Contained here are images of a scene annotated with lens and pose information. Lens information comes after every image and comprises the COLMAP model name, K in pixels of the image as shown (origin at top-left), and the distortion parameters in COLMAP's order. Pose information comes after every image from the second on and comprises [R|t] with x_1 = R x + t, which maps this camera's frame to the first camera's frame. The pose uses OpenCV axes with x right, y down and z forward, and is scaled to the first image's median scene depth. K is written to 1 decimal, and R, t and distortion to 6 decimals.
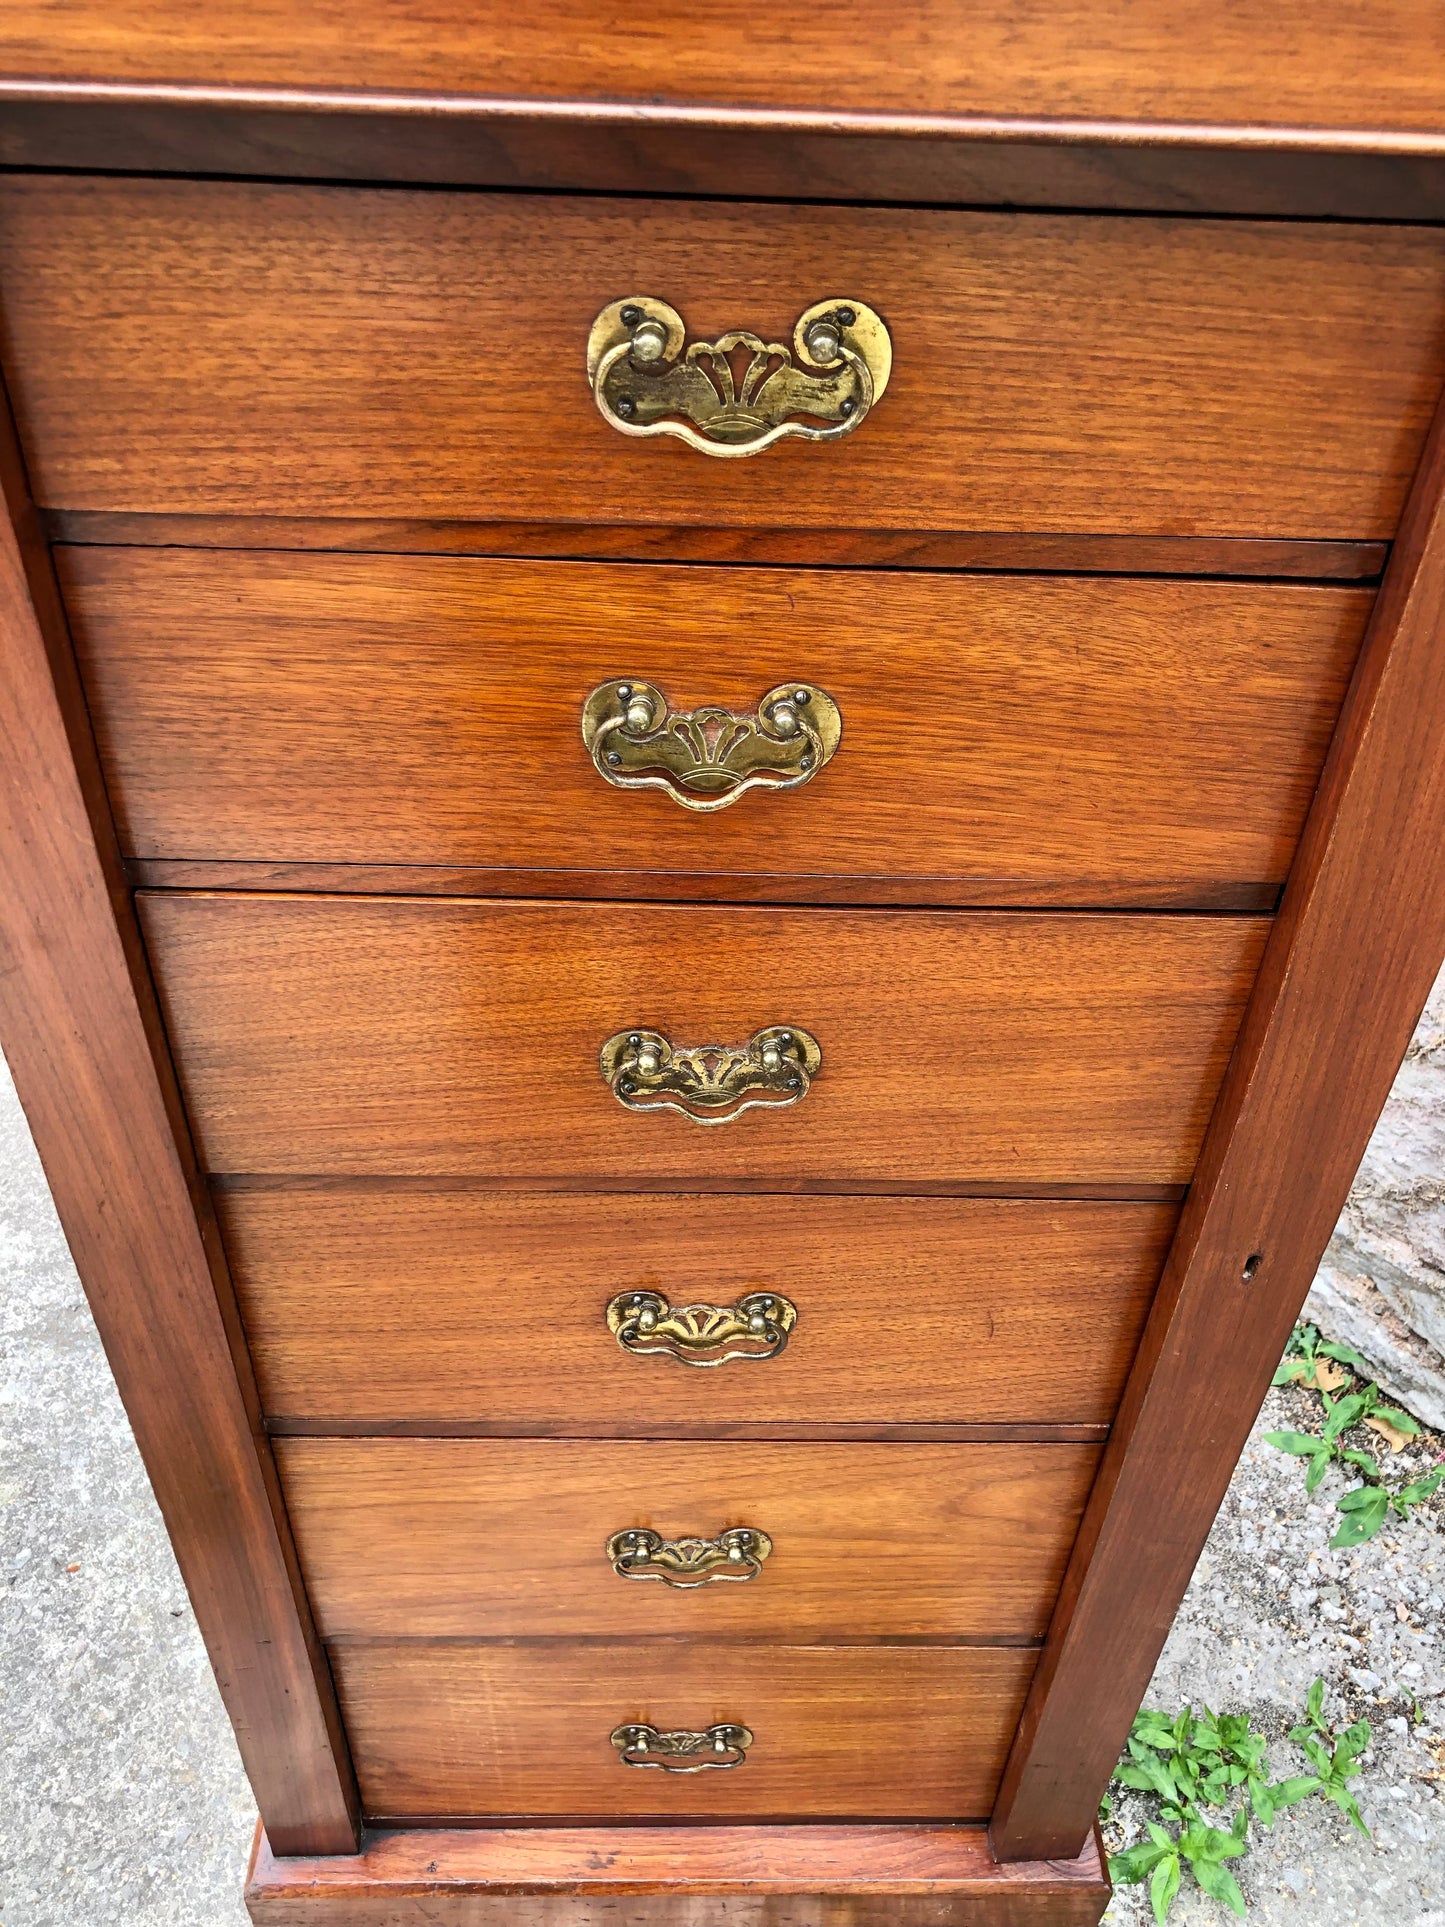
lens RADIAL K [[1598.7, 0, 733.8], [0, 1598.7, 944.4], [0, 0, 1]] dist [0.010339, 0.009446]
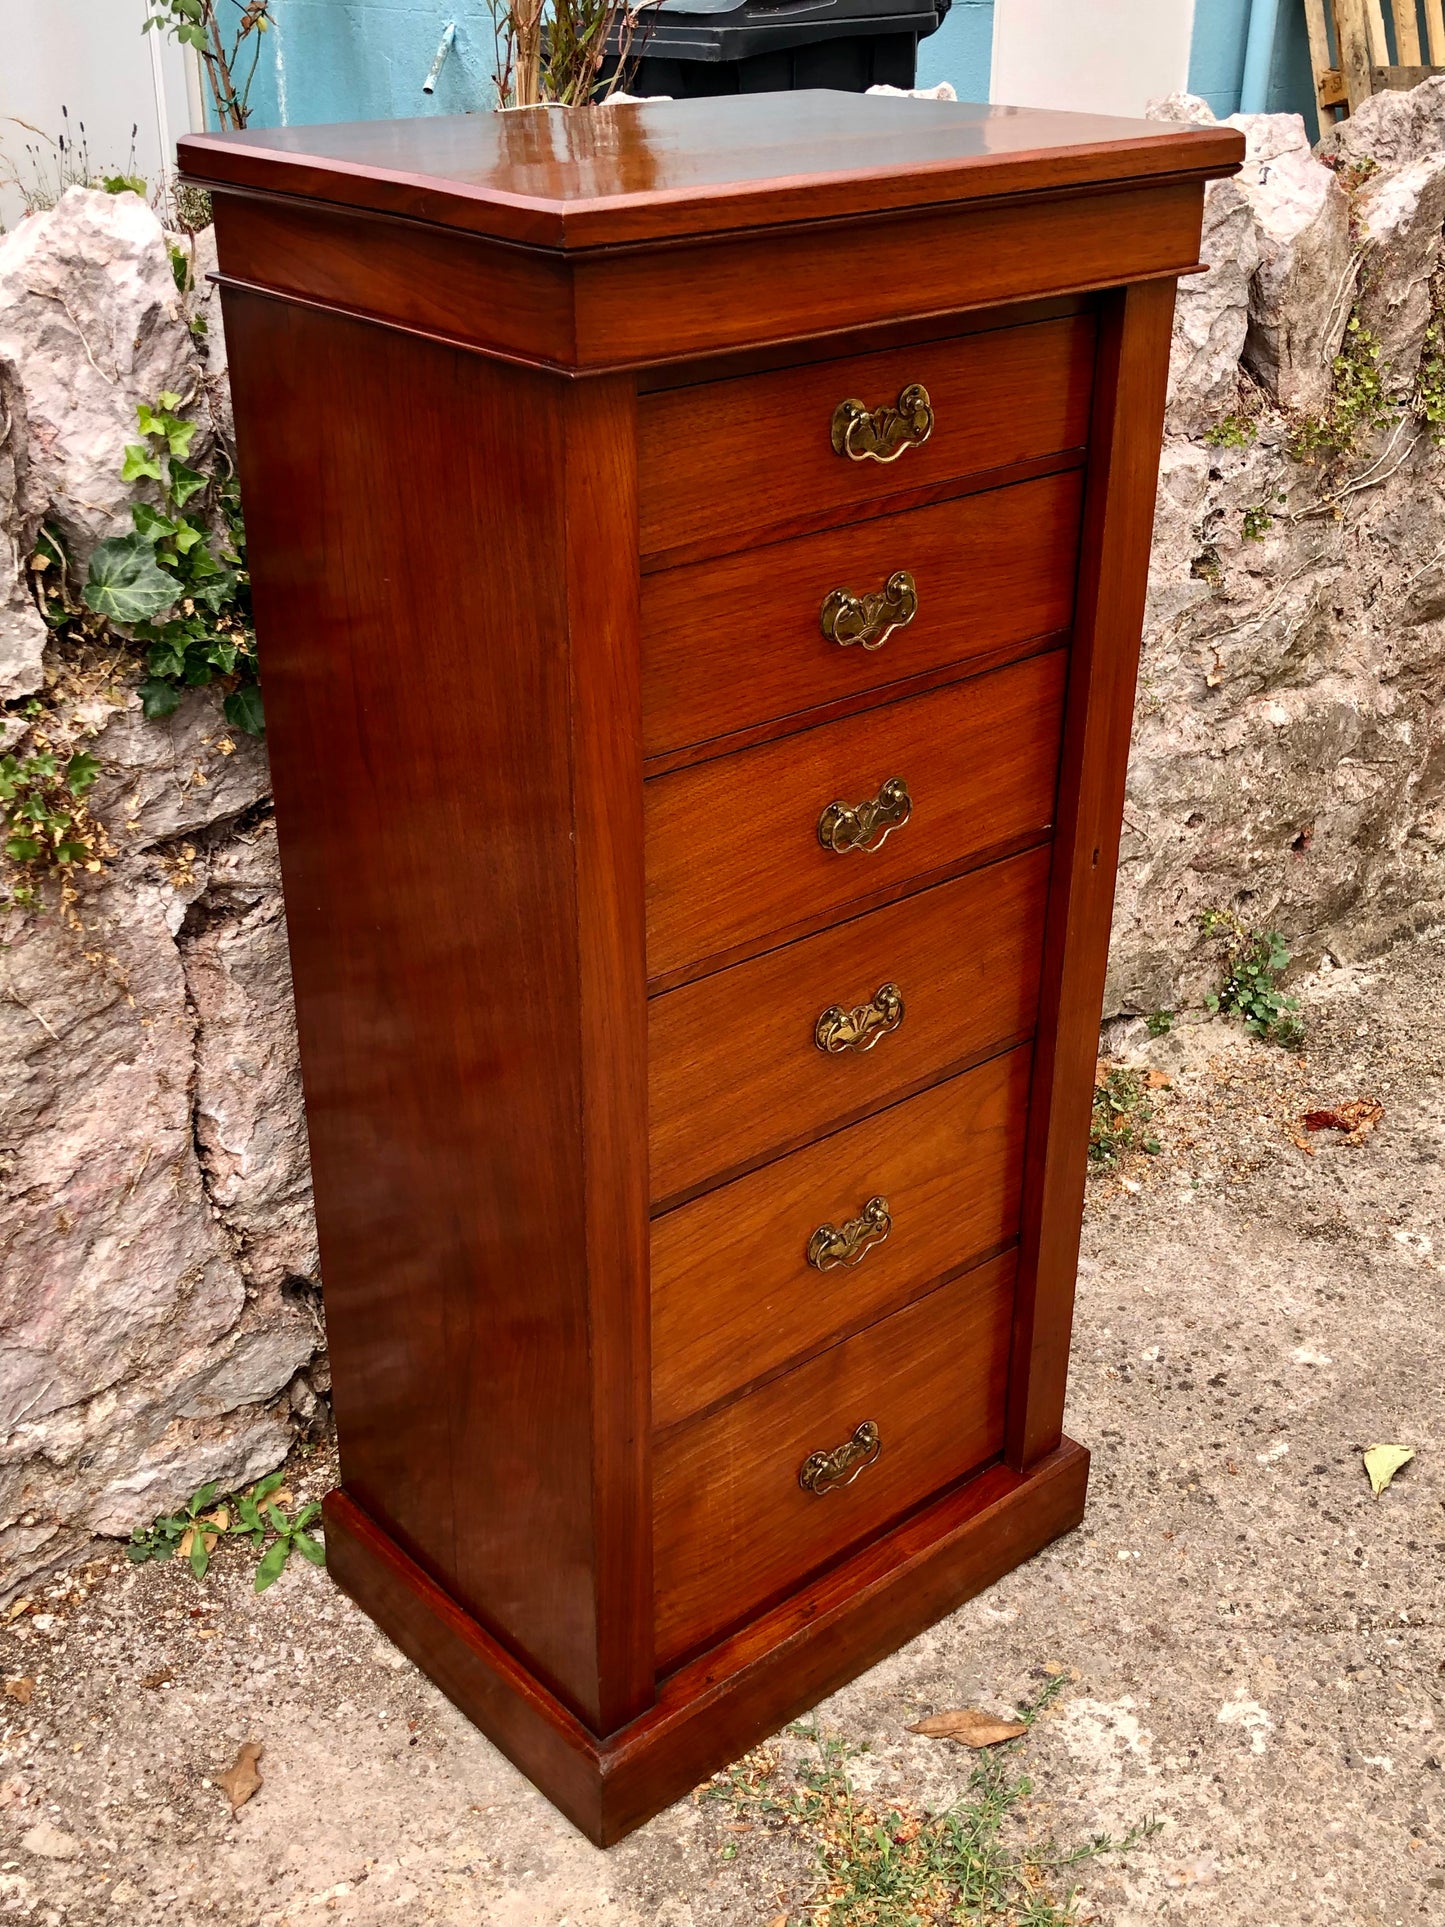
lens RADIAL K [[2150.1, 0, 733.6], [0, 2150.1, 936.1], [0, 0, 1]] dist [0.008827, 0.000000]
pose [[0.765973, -0.321026, 0.556981, -1.351819], [0.420406, 0.905594, -0.056196, 0.242909], [-0.486358, 0.277203, 0.828622, -0.776839]]
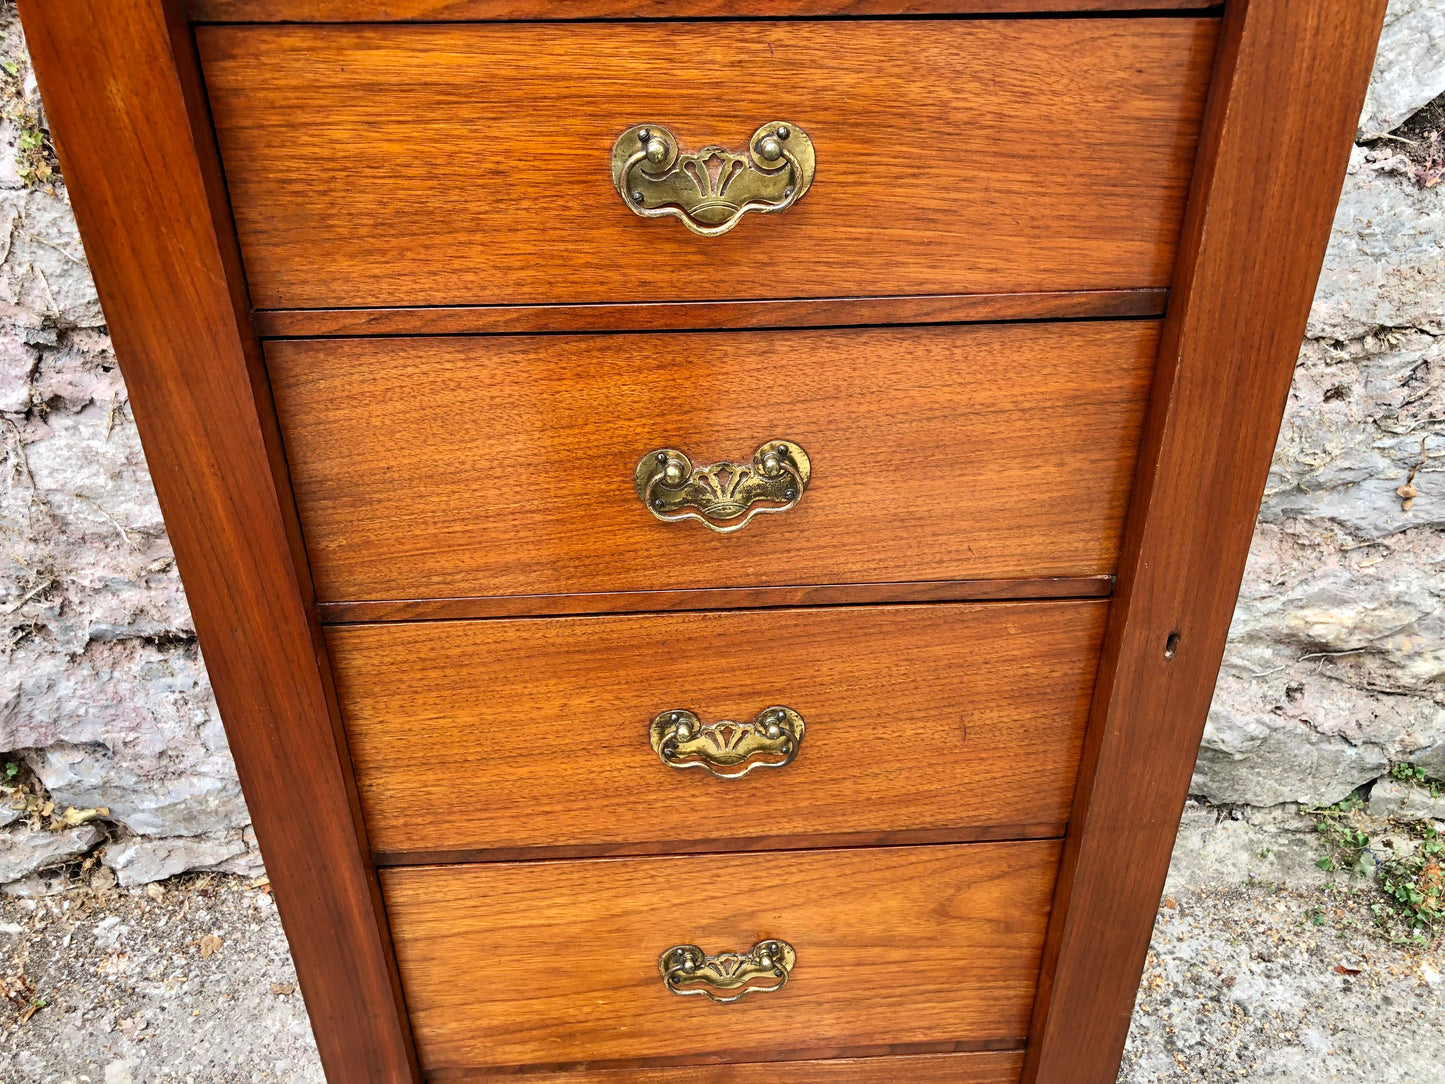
lens RADIAL K [[1198.8, 0, 722.7], [0, 1198.8, 522.6], [0, 0, 1]] dist [0.010339, 0.009446]
pose [[0.998324, -0.057649, 0.005102, -0.020641], [0.057785, 0.987993, -0.143283, 0.218956], [0.003220, 0.143337, 0.989669, 0.070773]]
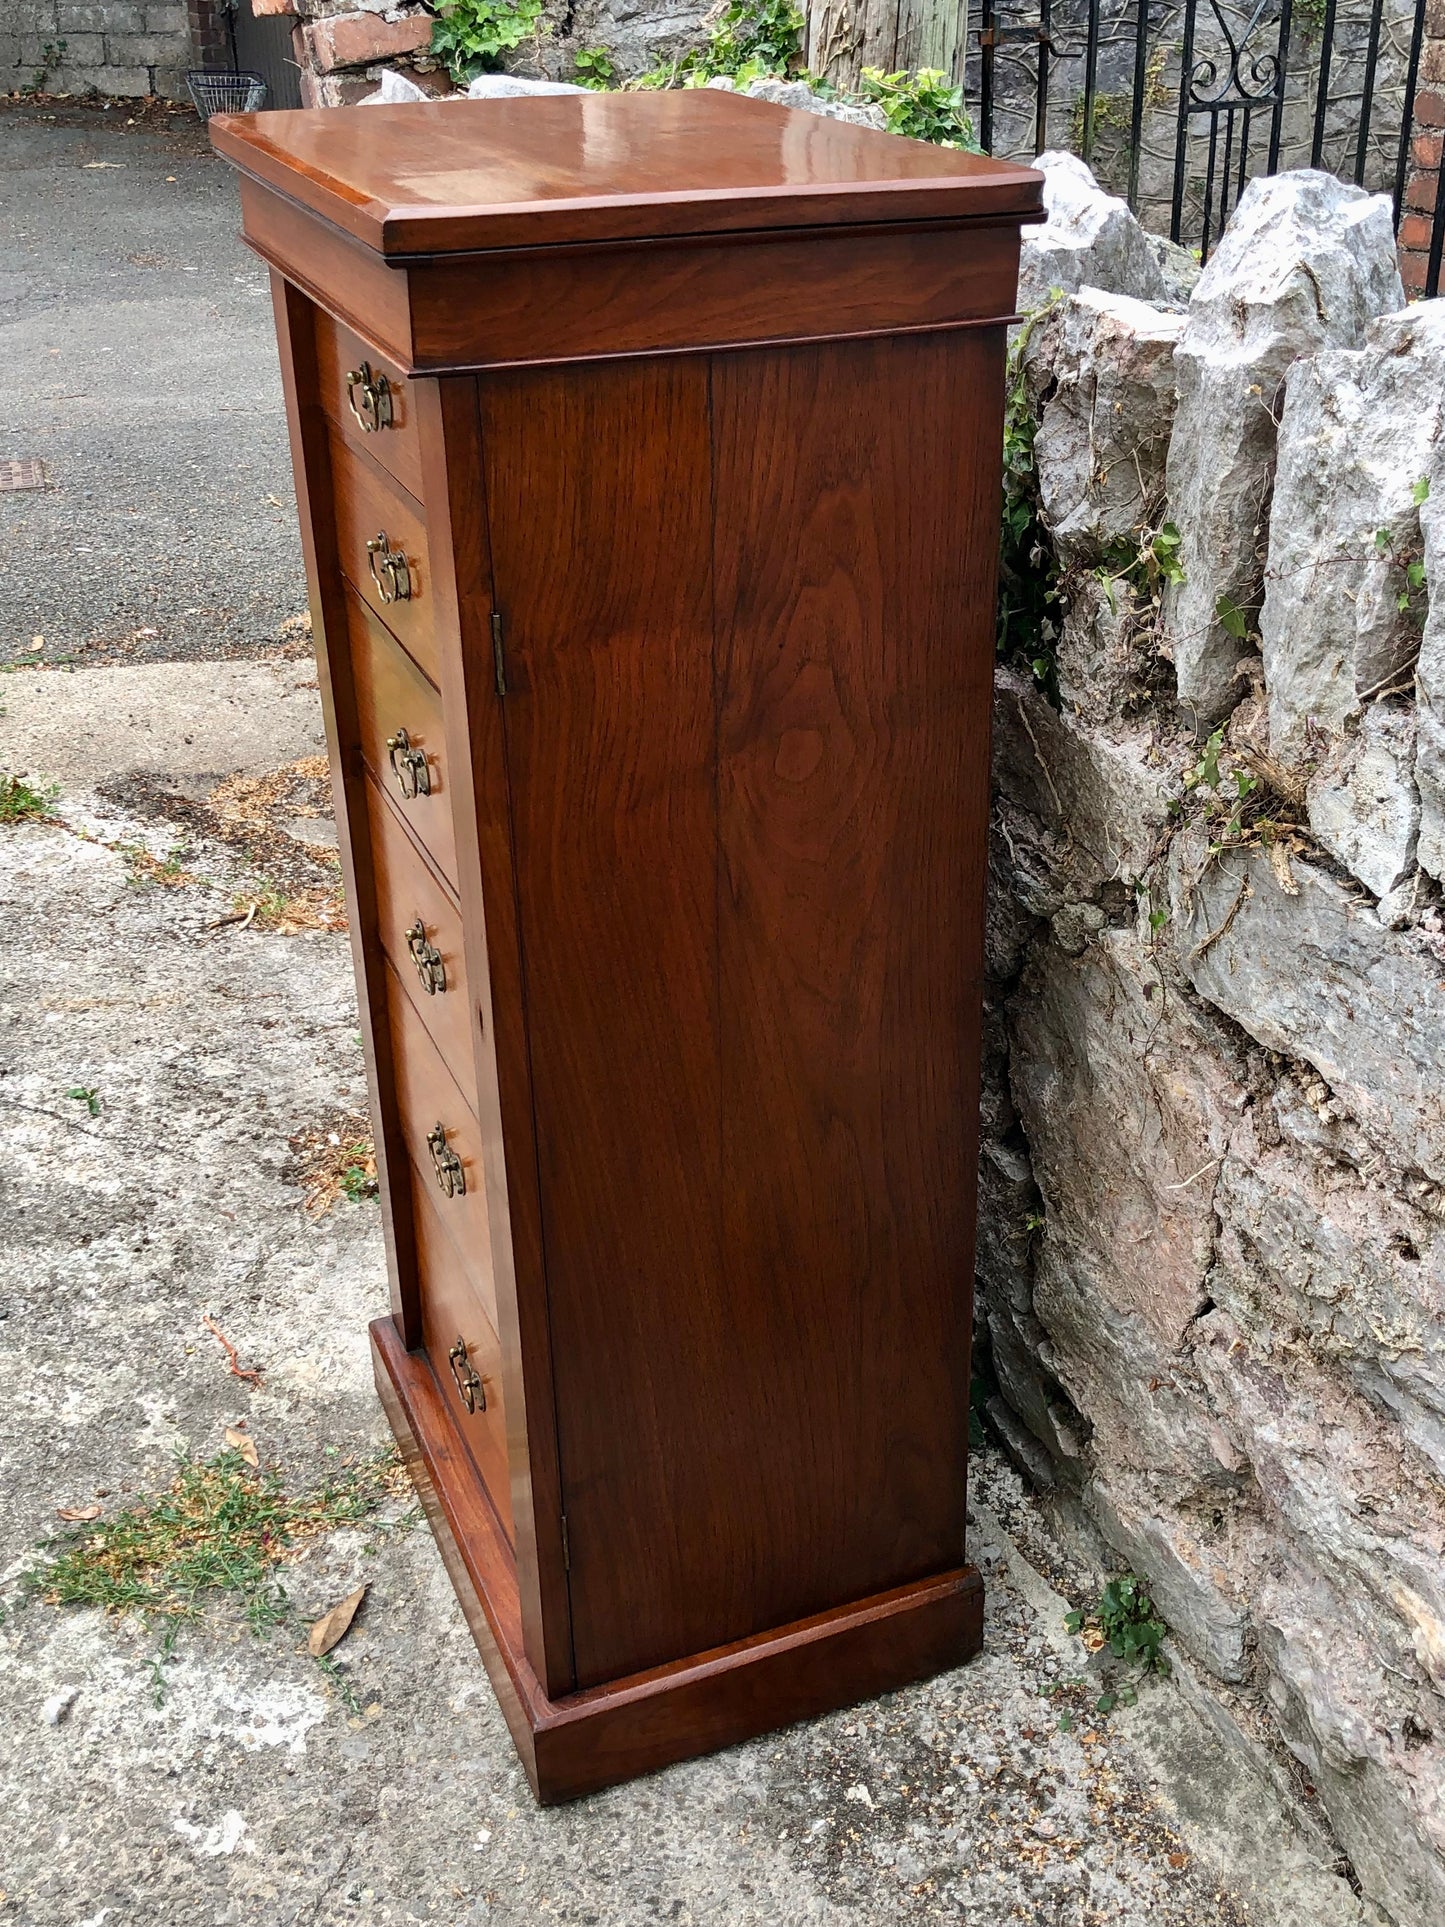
lens RADIAL K [[2150.1, 0, 721.2], [0, 2150.1, 926.8], [0, 0, 1]] dist [0.008827, 0.000000]
pose [[0.345309, 0.376890, -0.859486, 2.160681], [-0.558940, 0.818268, 0.134254, -0.287073], [0.753889, 0.434041, 0.493214, 0.094020]]
